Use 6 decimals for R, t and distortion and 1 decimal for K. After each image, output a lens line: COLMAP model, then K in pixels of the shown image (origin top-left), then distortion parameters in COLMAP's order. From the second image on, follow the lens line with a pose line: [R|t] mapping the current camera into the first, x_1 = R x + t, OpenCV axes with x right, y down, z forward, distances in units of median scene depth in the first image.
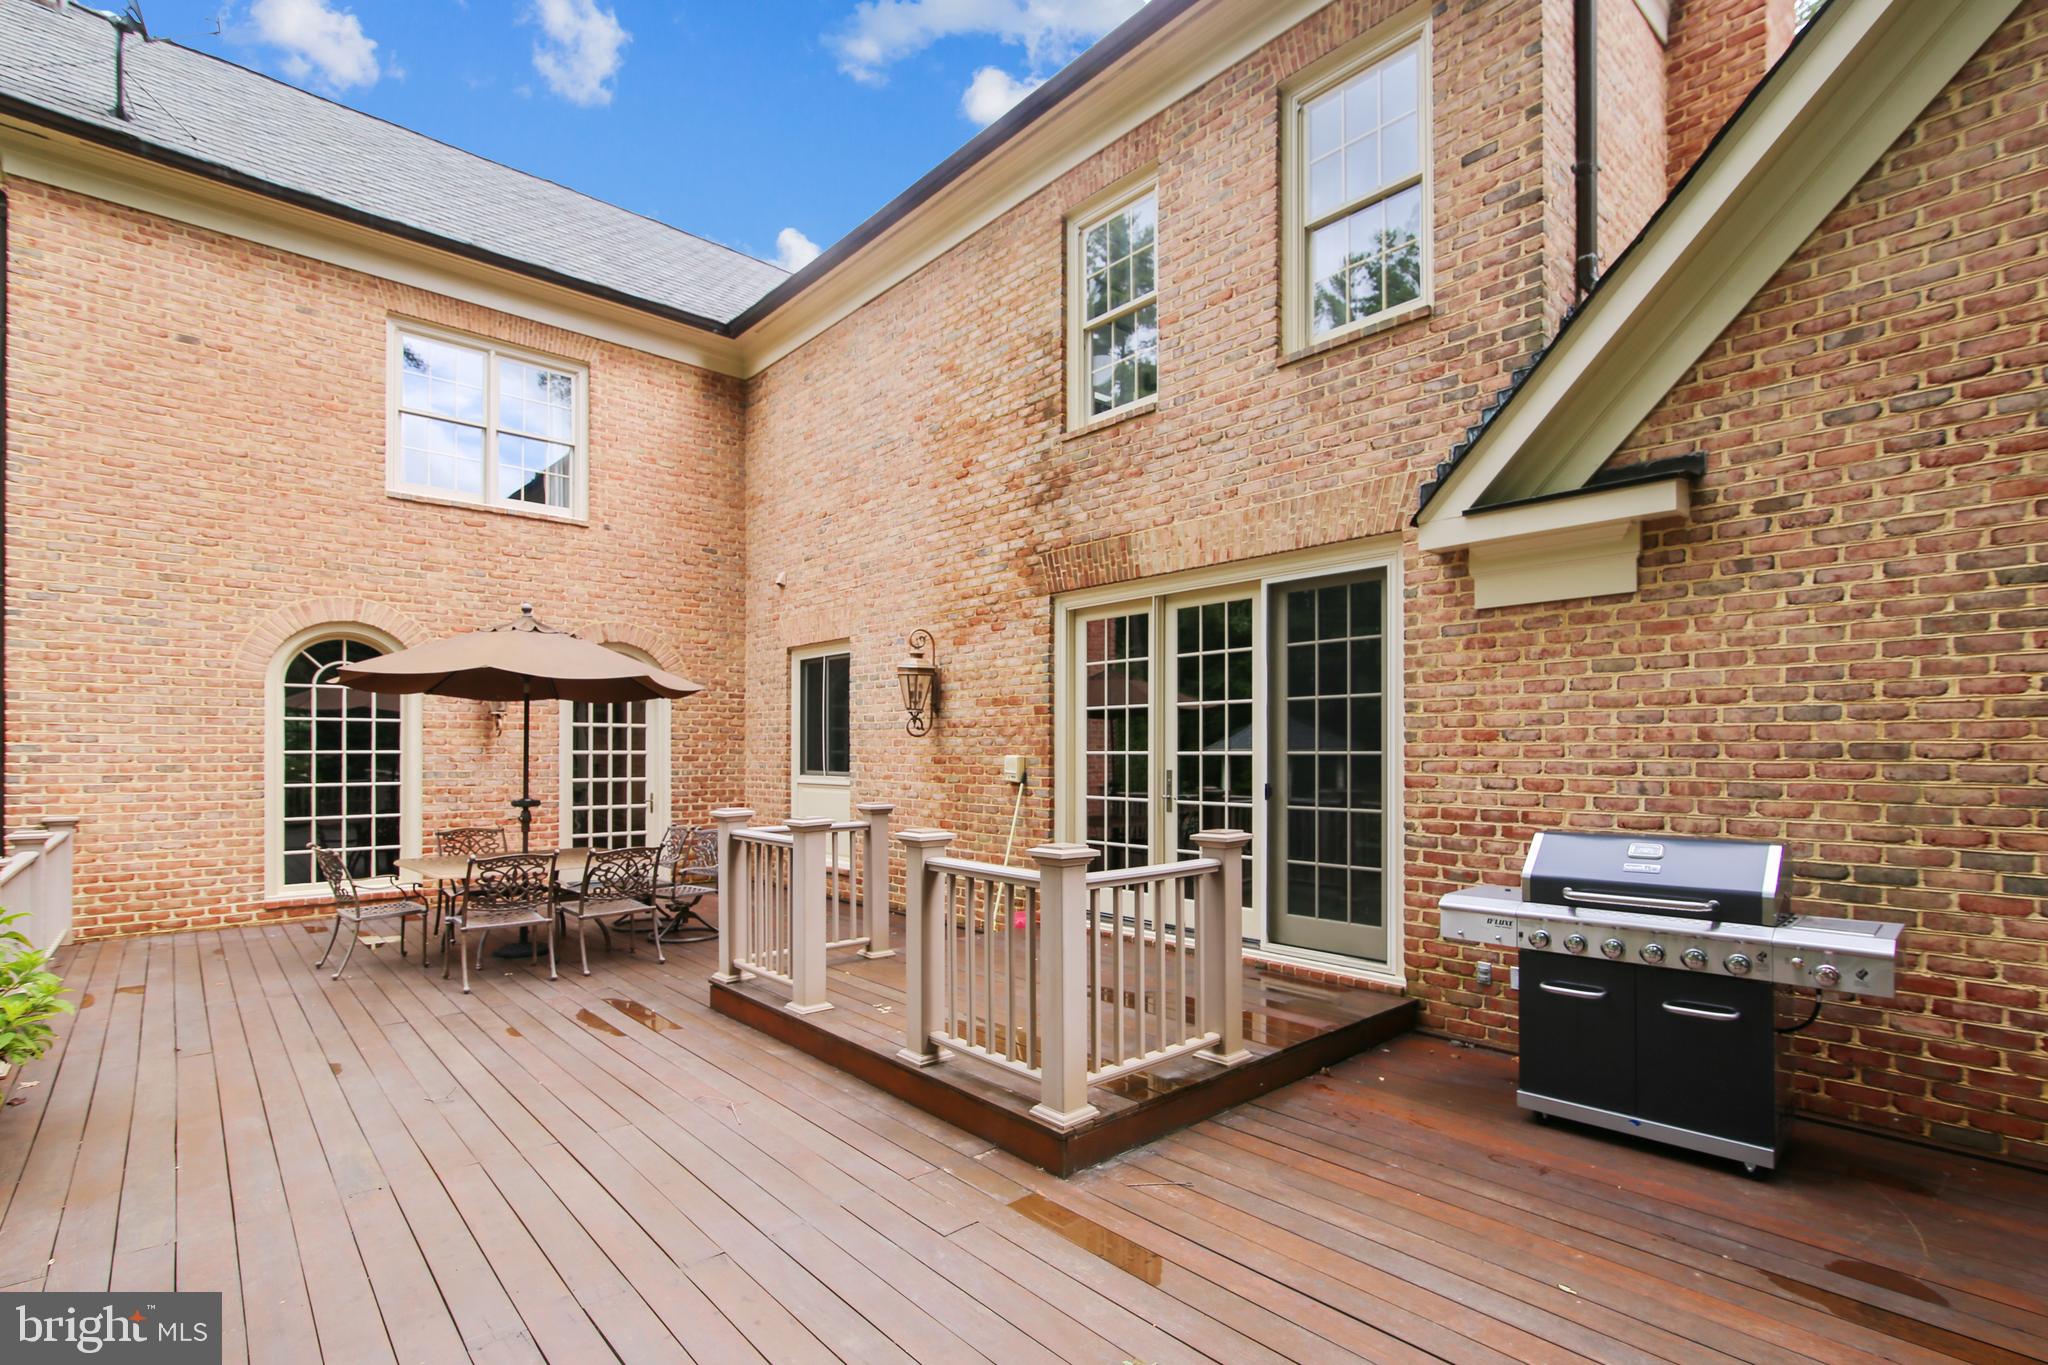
lens RADIAL K [[957.4, 0, 1043.6], [0, 957.4, 745.3], [0, 0, 1]] dist [-0.000250, -0.000295]
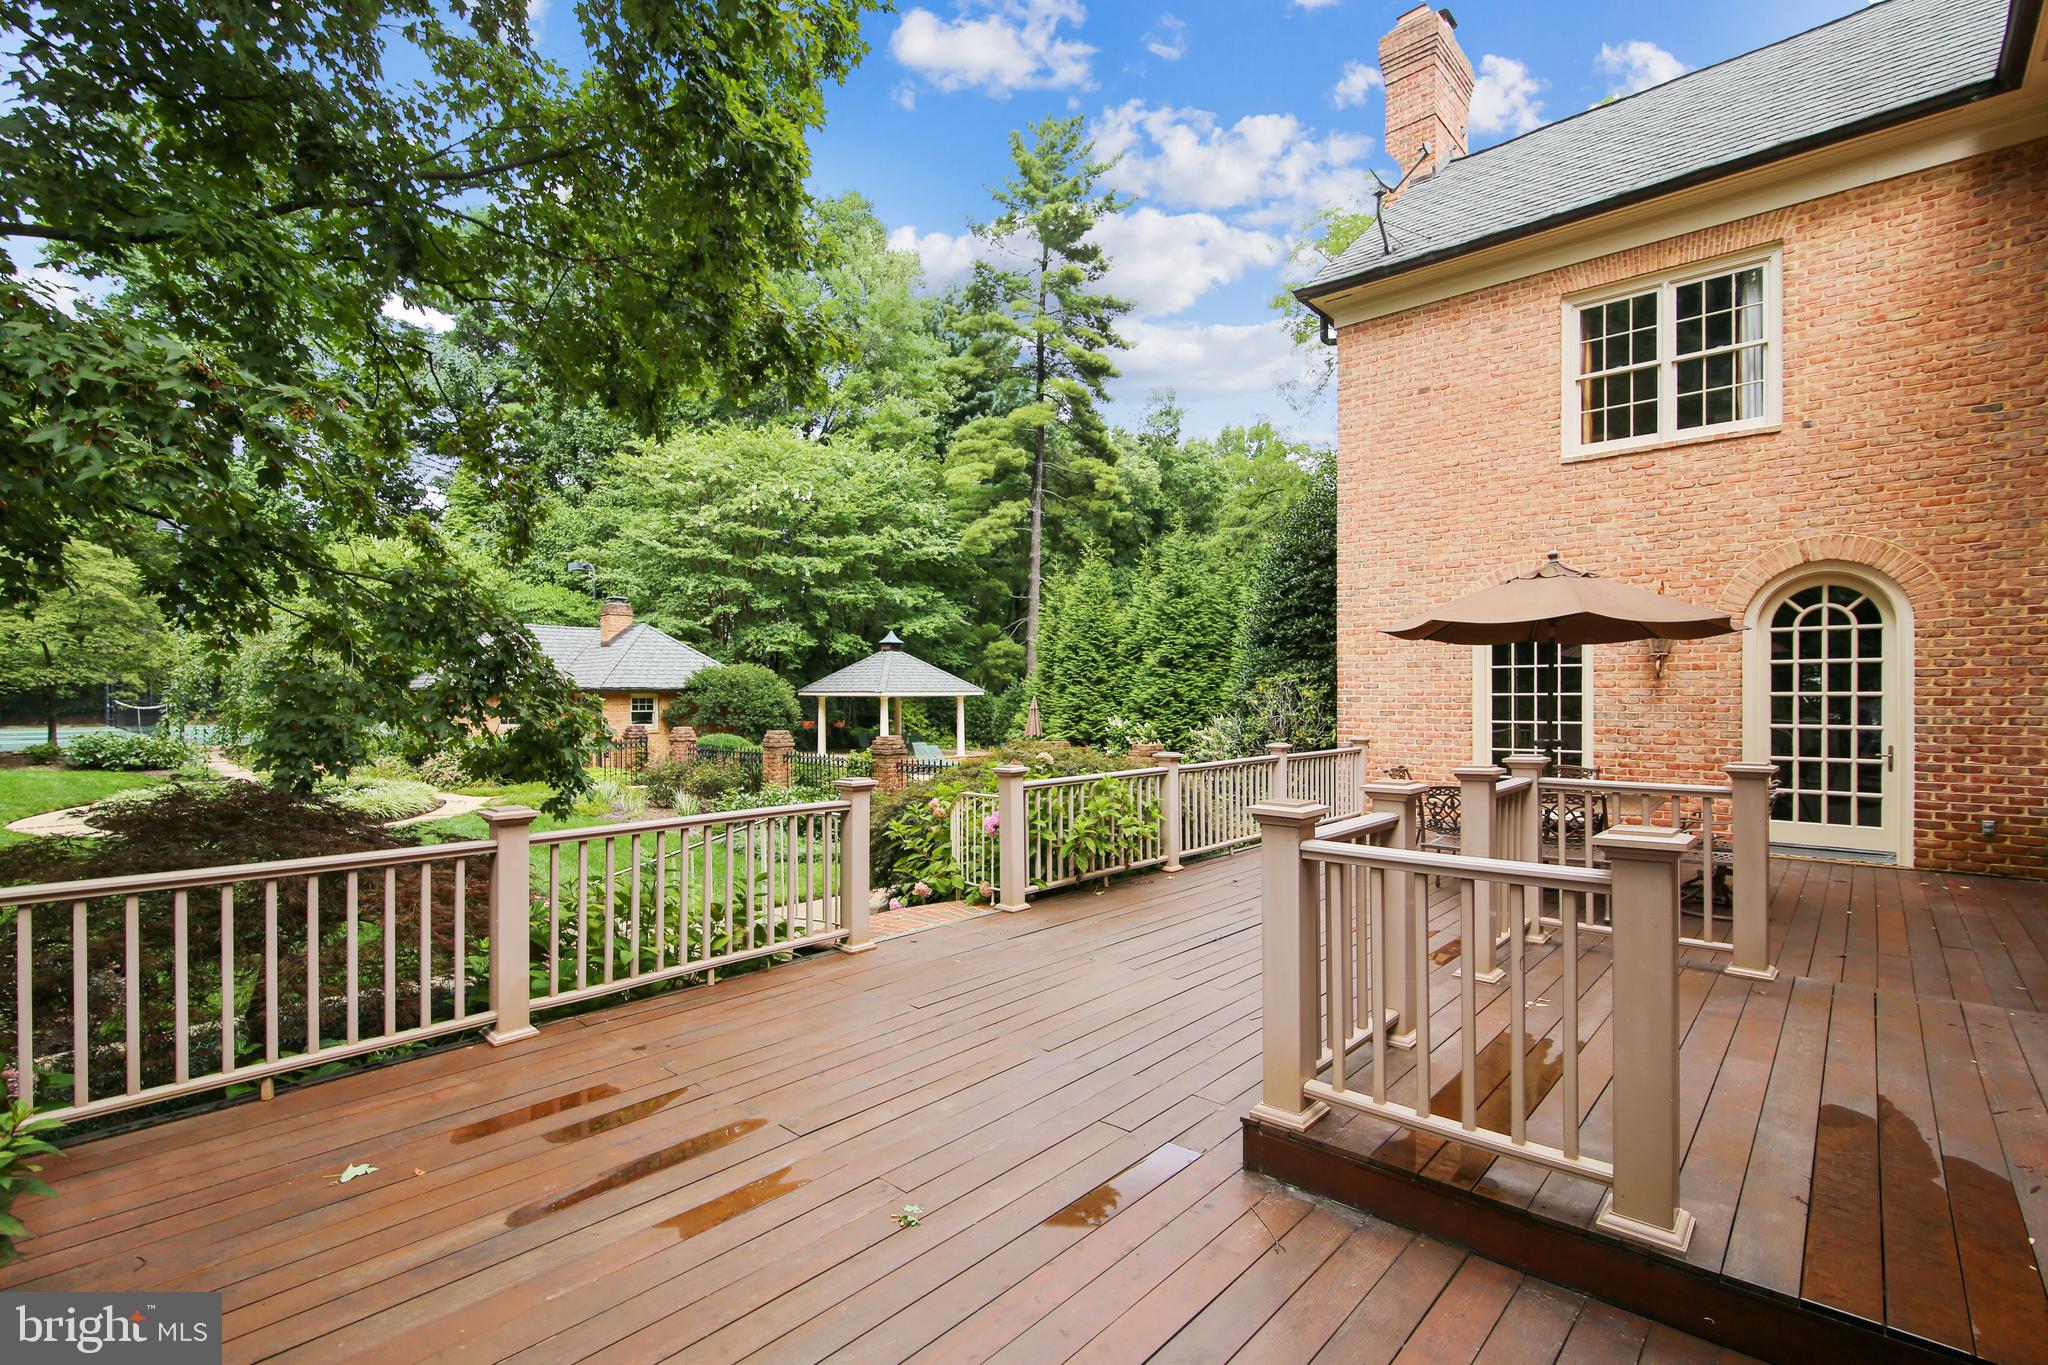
lens RADIAL K [[939.9, 0, 1032.6], [0, 939.9, 703.2], [0, 0, 1]] dist [-0.001131, -0.000049]
pose [[0.098542, 0.006181, -0.995114, 0.324963], [0.009928, 0.999925, 0.007194, 0.003338], [0.995083, -0.010589, 0.098473, 0.268064]]
